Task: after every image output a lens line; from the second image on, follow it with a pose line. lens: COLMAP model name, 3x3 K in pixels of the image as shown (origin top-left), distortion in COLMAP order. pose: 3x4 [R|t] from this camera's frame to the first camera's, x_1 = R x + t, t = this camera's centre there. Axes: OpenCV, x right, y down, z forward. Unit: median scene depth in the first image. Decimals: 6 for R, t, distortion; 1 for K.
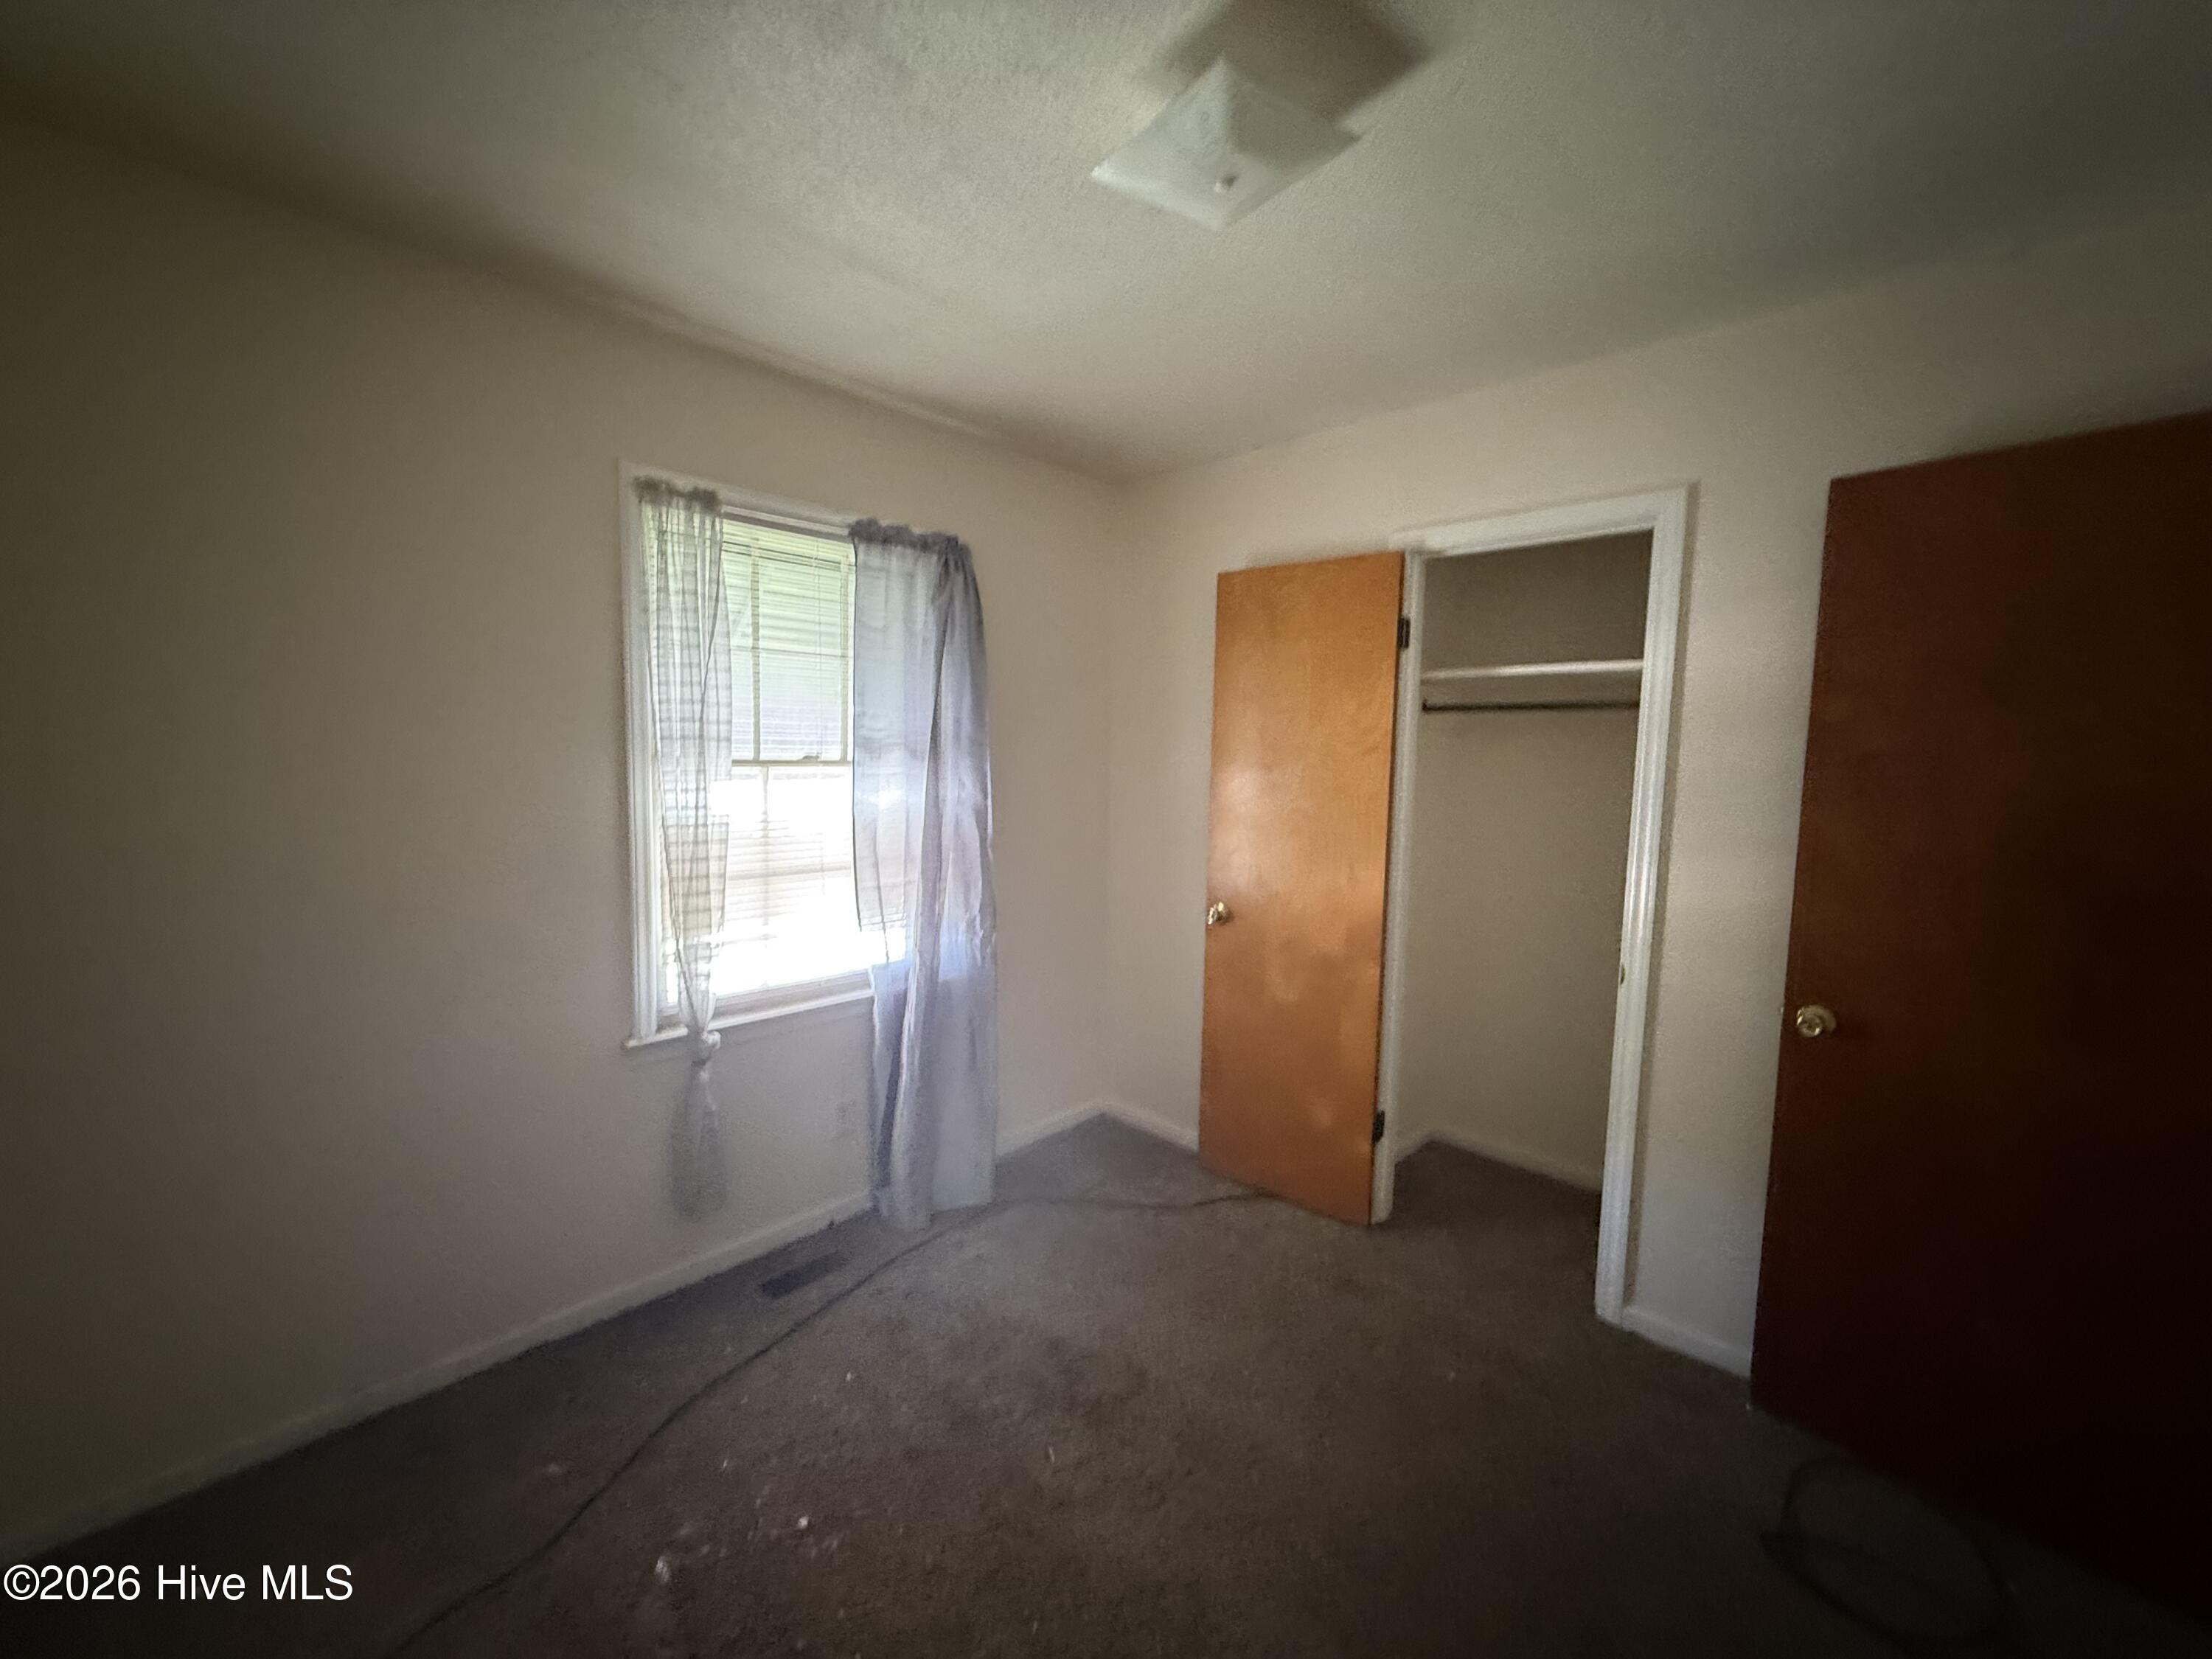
lens RADIAL K [[884.1, 0, 1102.7], [0, 884.1, 827.3], [0, 0, 1]] dist [0.000501, 0.000150]
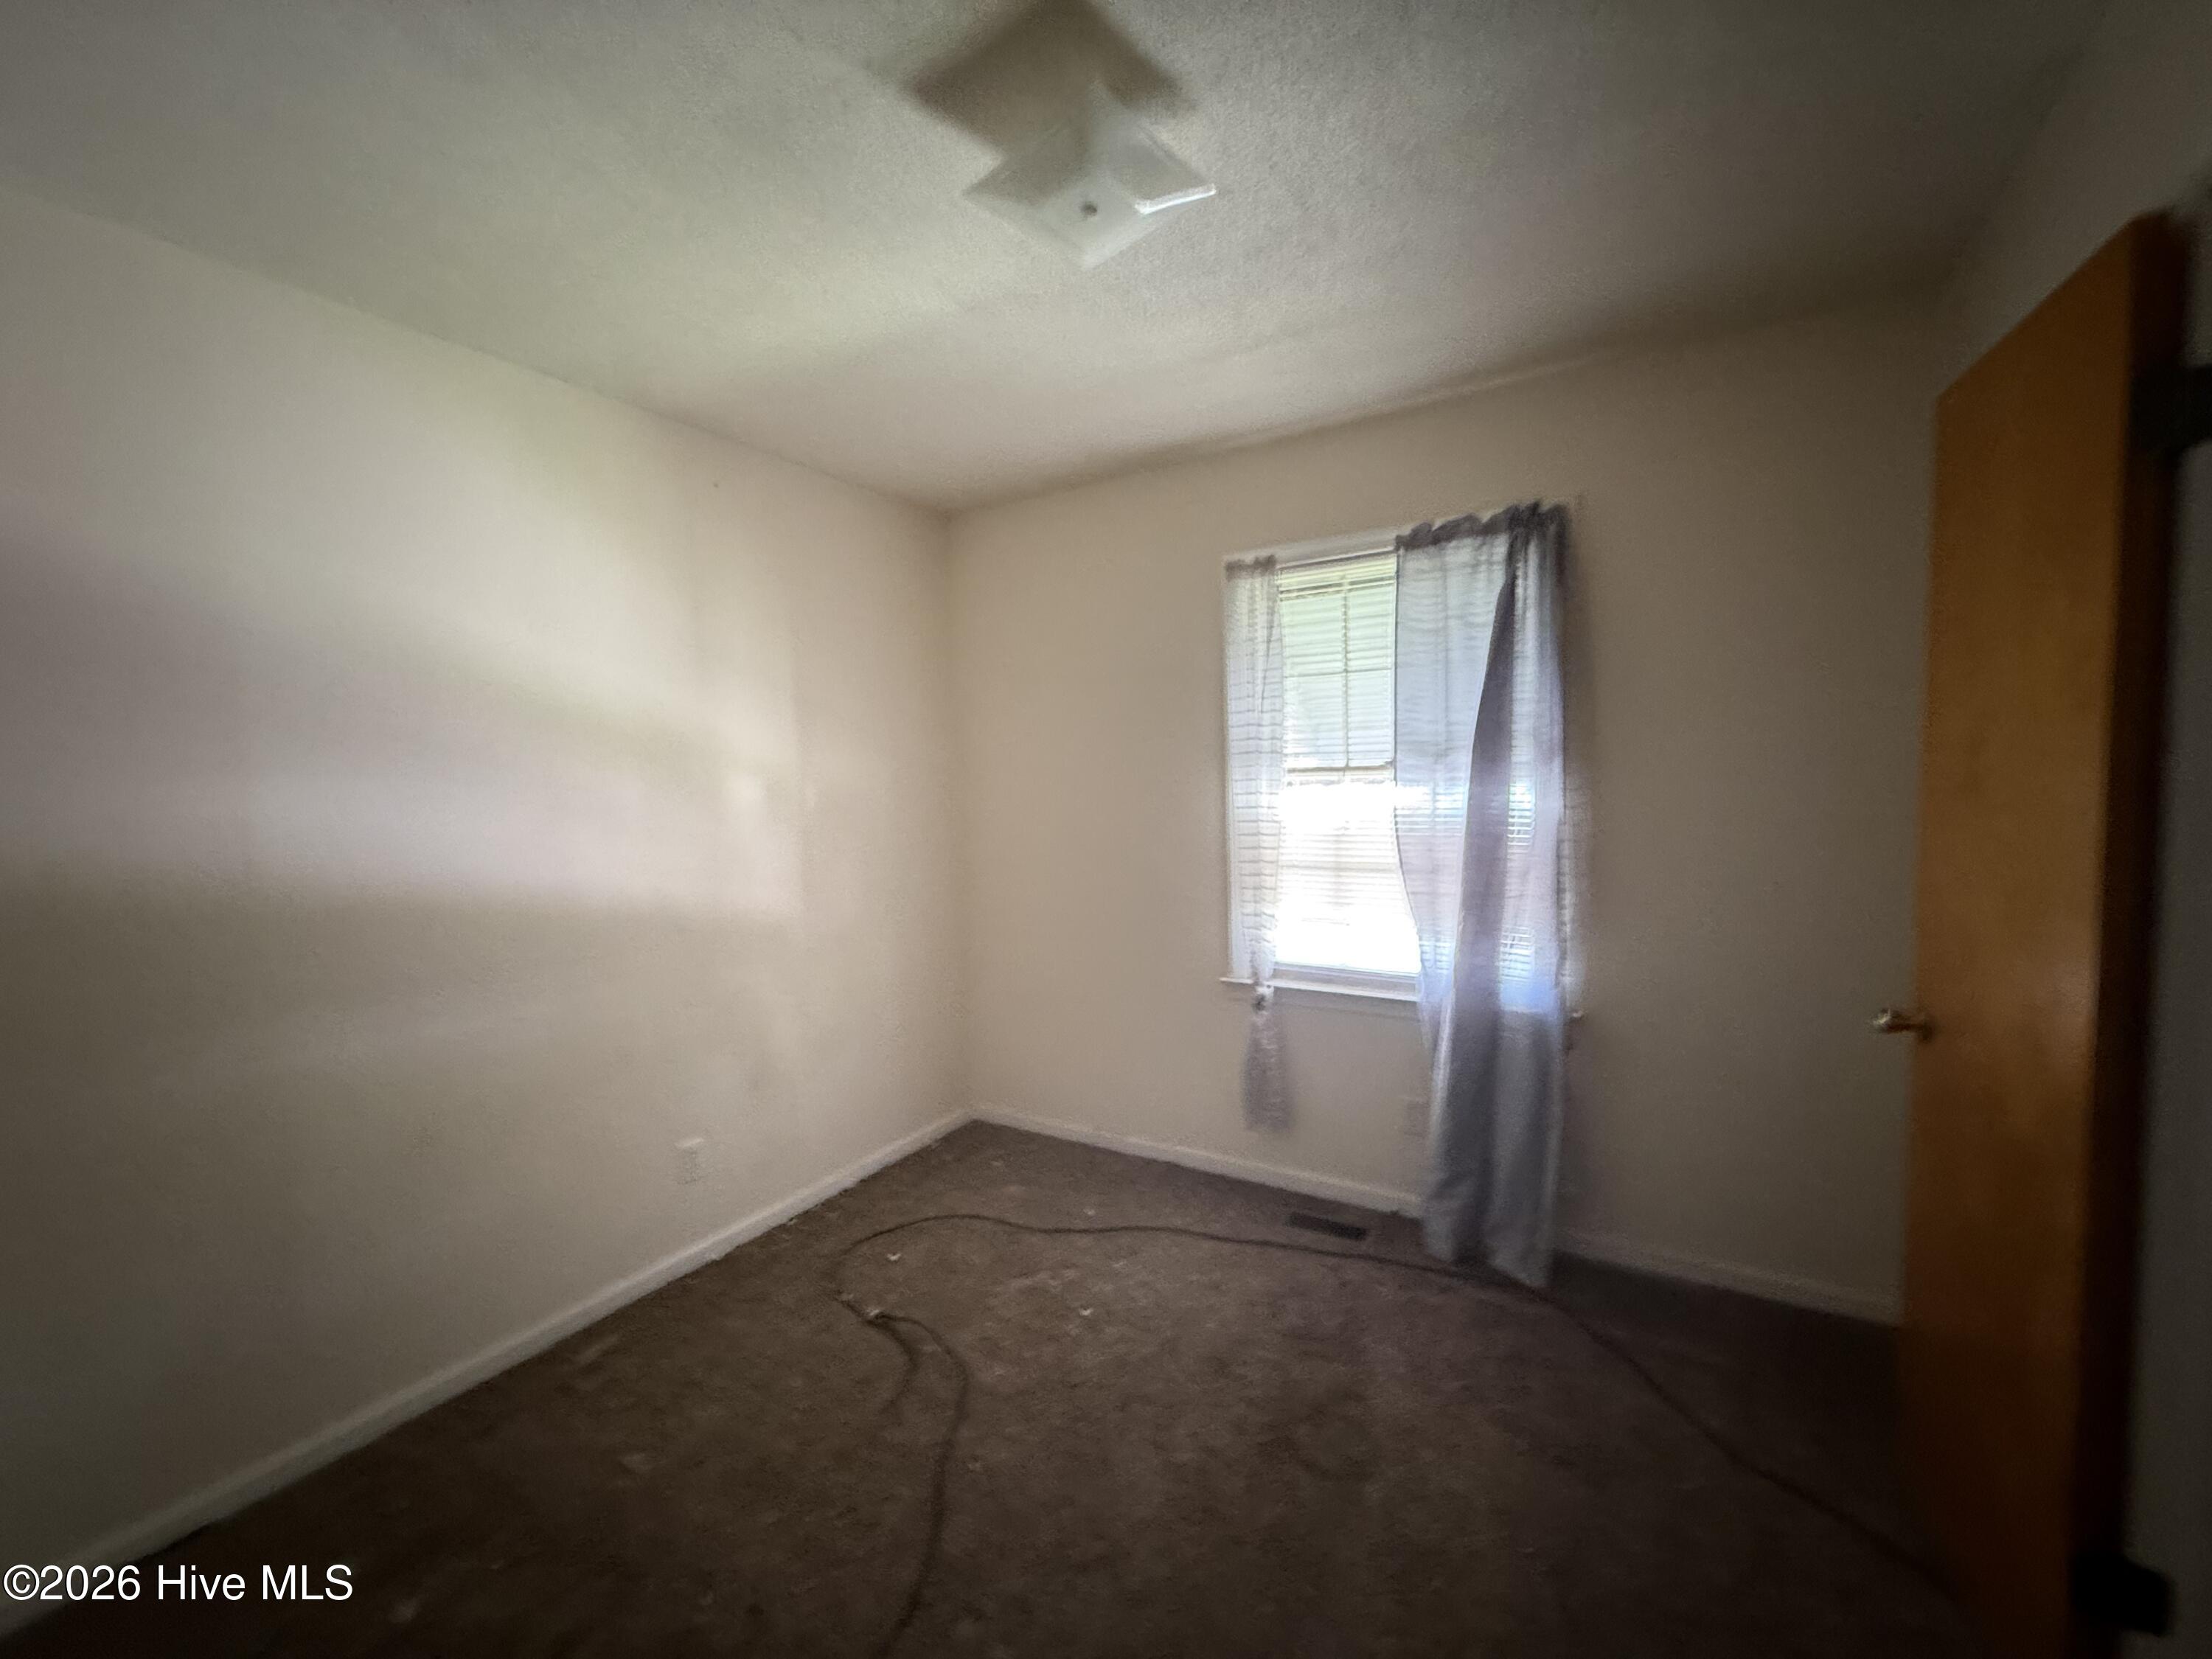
lens RADIAL K [[884.1, 0, 1102.7], [0, 884.1, 827.3], [0, 0, 1]] dist [0.000501, 0.000150]
pose [[0.217065, 0.041390, -0.975279, 0.664375], [-0.046111, 0.998420, 0.032109, -0.021507], [0.975068, 0.038001, 0.218630, 0.452541]]
